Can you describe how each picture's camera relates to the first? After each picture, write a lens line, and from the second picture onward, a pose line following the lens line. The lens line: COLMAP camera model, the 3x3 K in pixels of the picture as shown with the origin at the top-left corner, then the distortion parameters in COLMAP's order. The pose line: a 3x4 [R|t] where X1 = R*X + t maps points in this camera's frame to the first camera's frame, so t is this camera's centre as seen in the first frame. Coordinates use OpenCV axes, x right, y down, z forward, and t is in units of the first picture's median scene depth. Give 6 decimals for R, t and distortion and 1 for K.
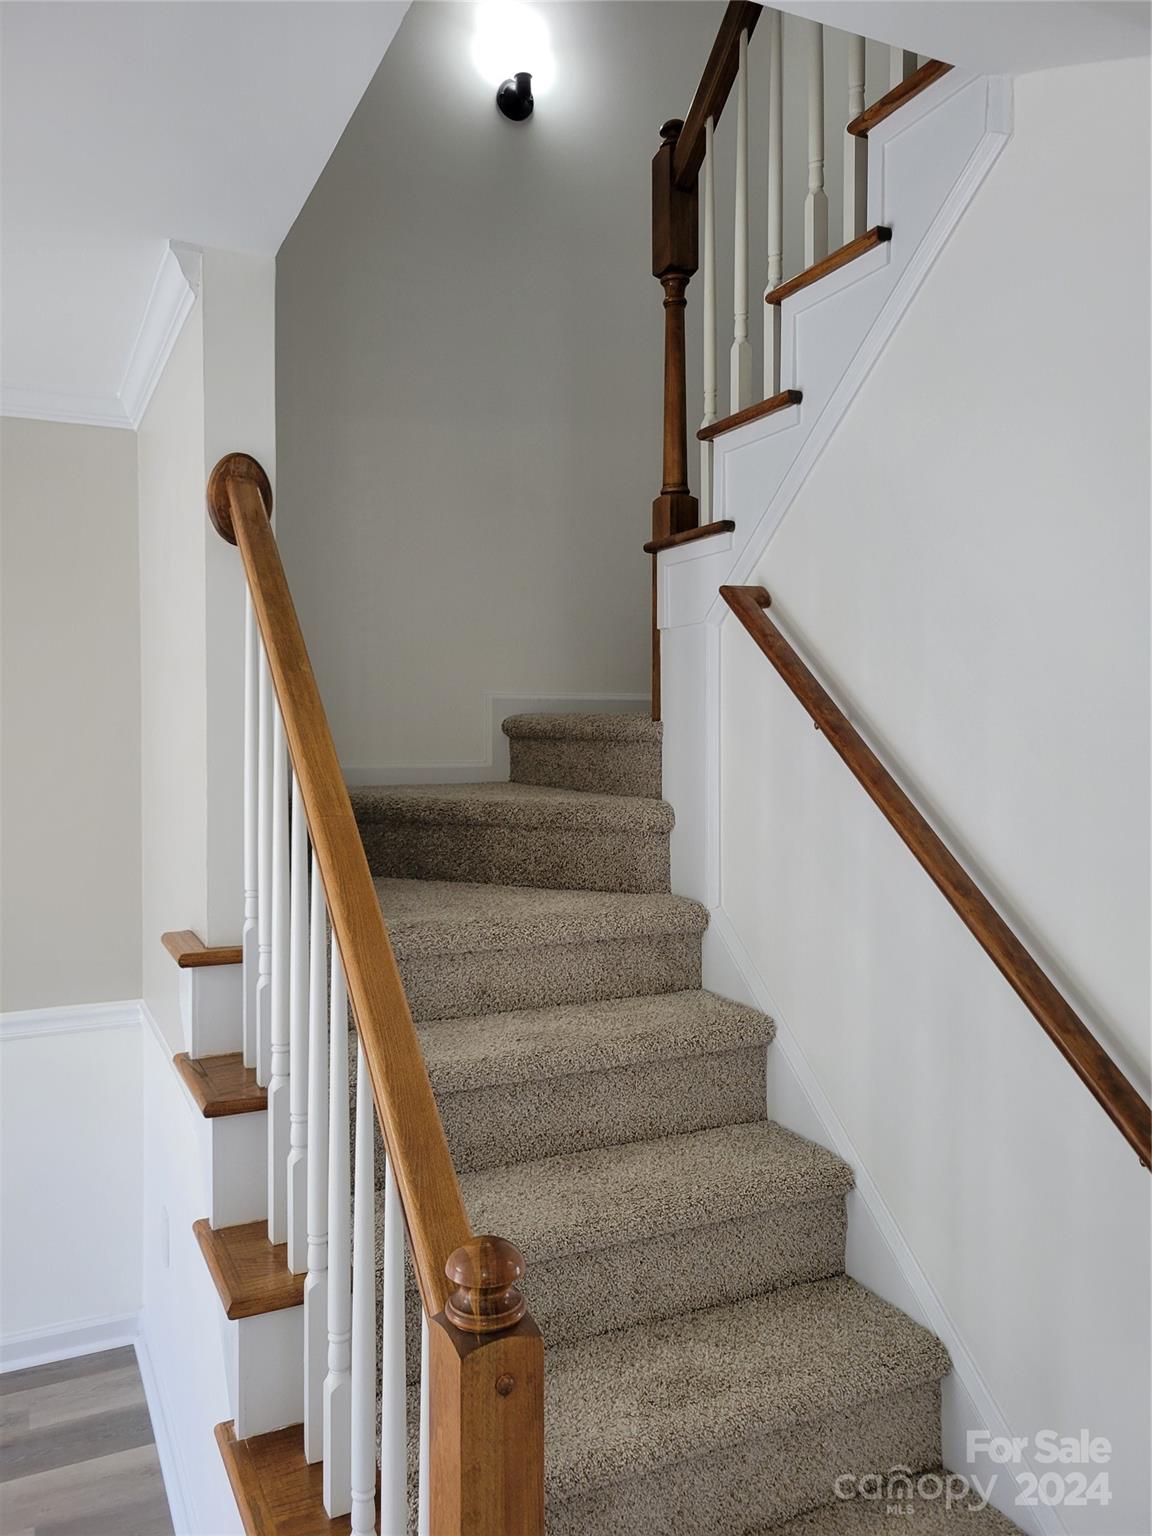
lens RADIAL K [[1171.4, 0, 576.0], [0, 1171.4, 768.0], [0, 0, 1]] dist [0.028862, -0.006724]
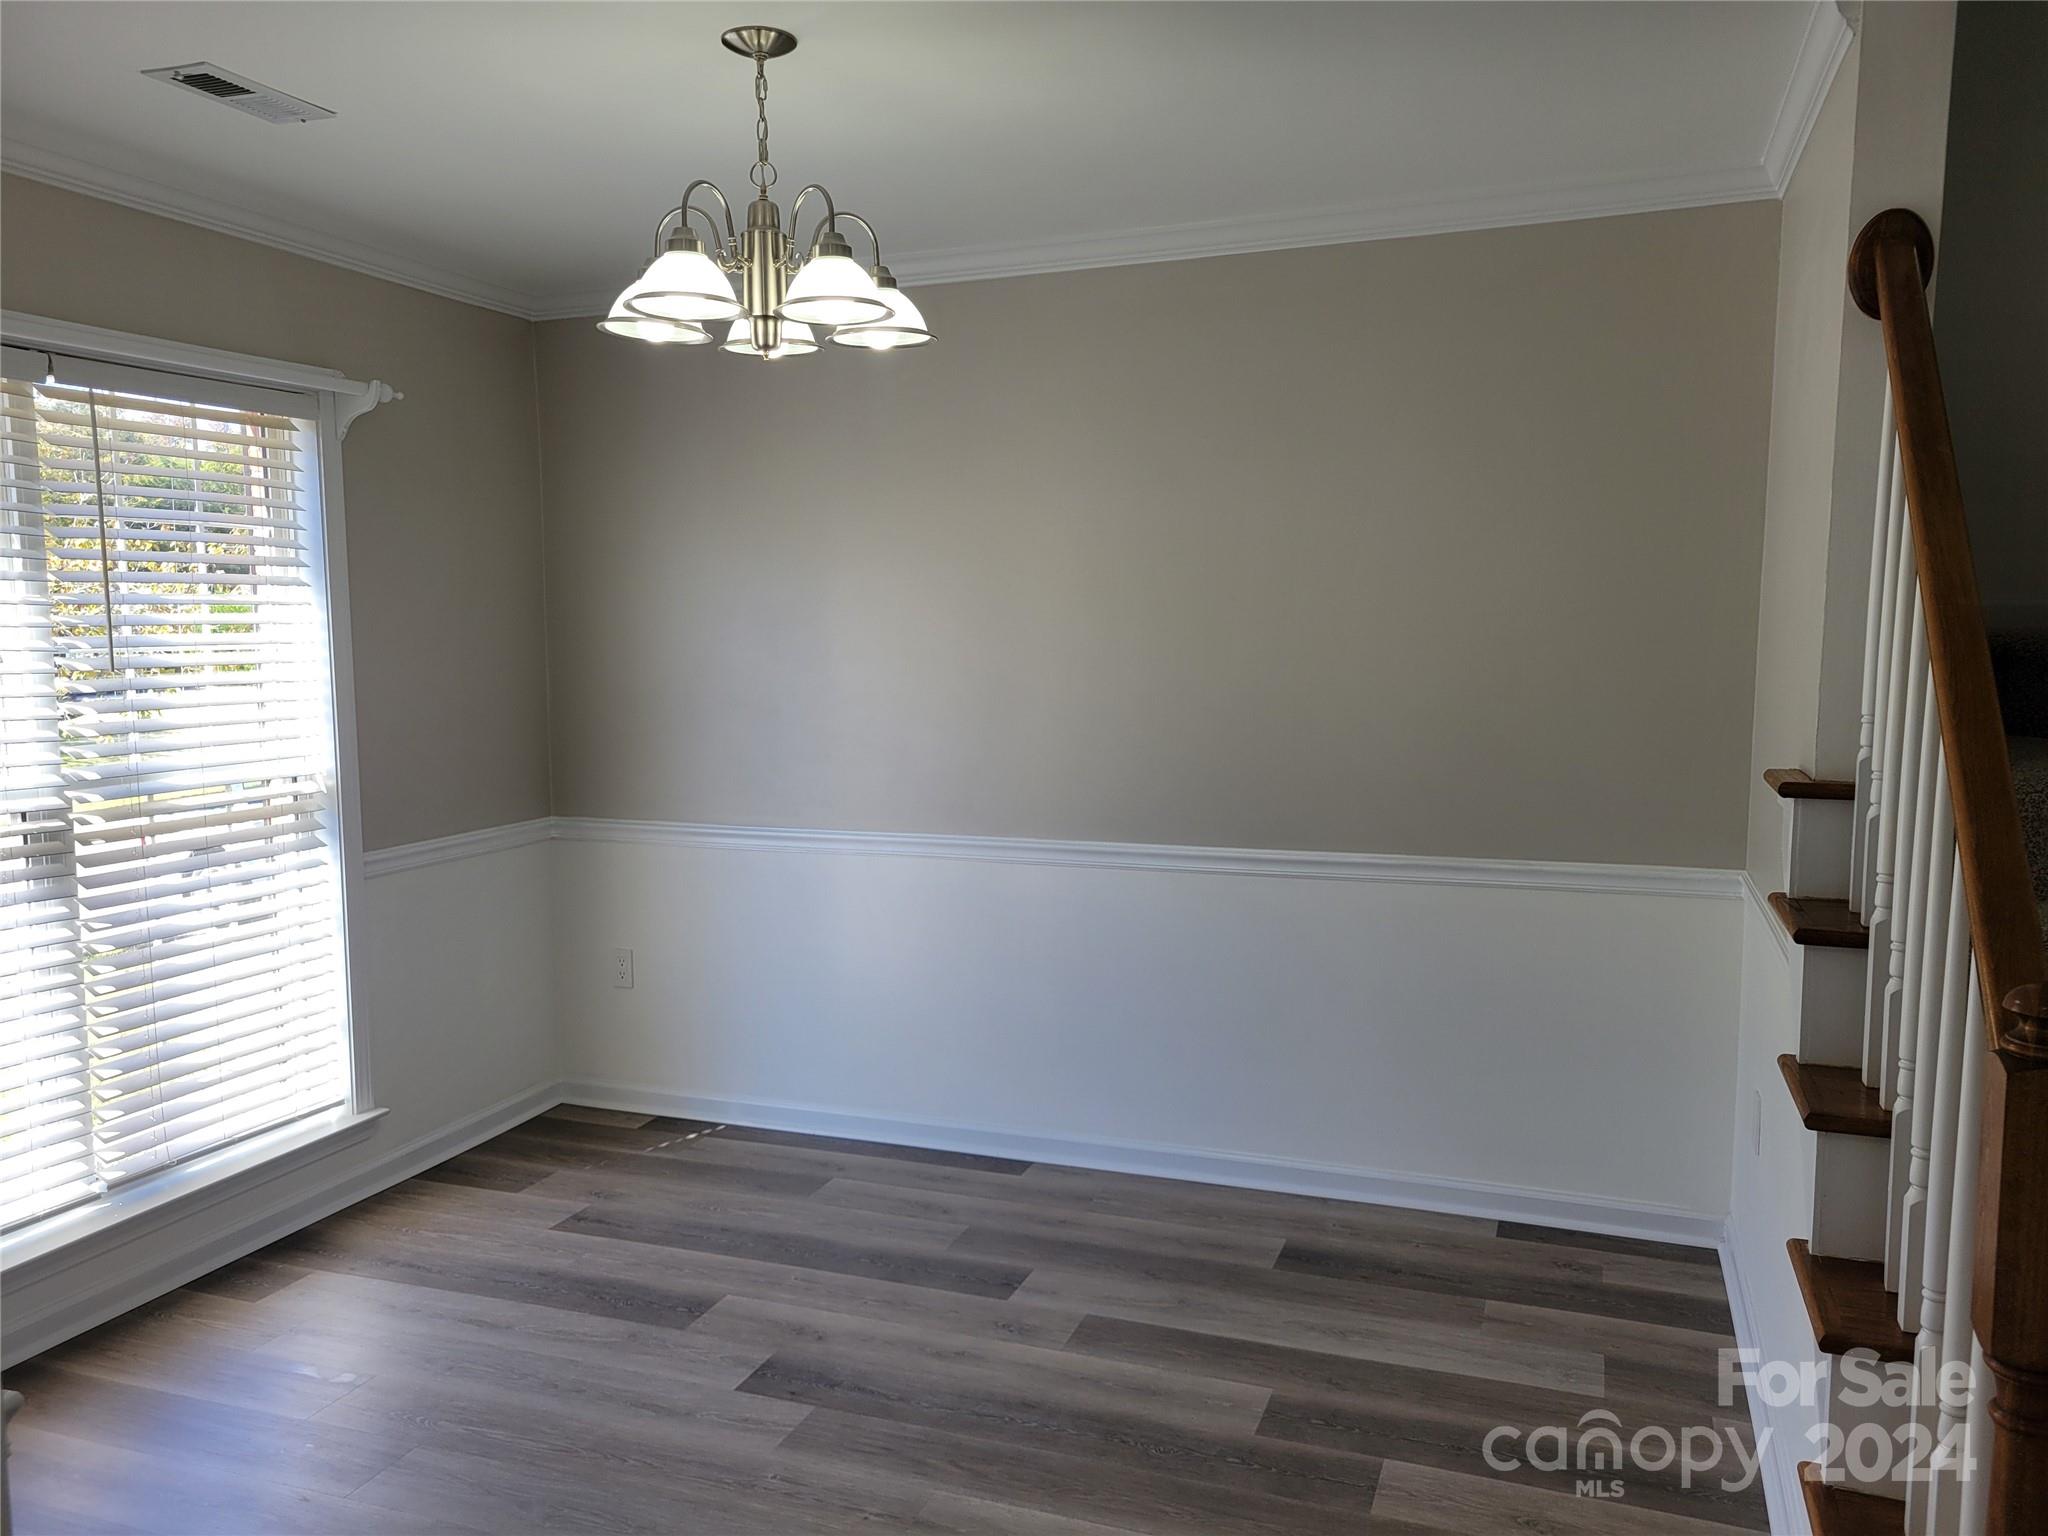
lens RADIAL K [[1522.6, 0, 996.2], [0, 1522.6, 762.9], [0, 0, 1]] dist [0.037382, -0.006629]
pose [[0.676871, 0.069366, -0.732826, 0.130103], [-0.019149, 0.996872, 0.076672, 0.062632], [0.735853, -0.037864, 0.676082, -0.269355]]
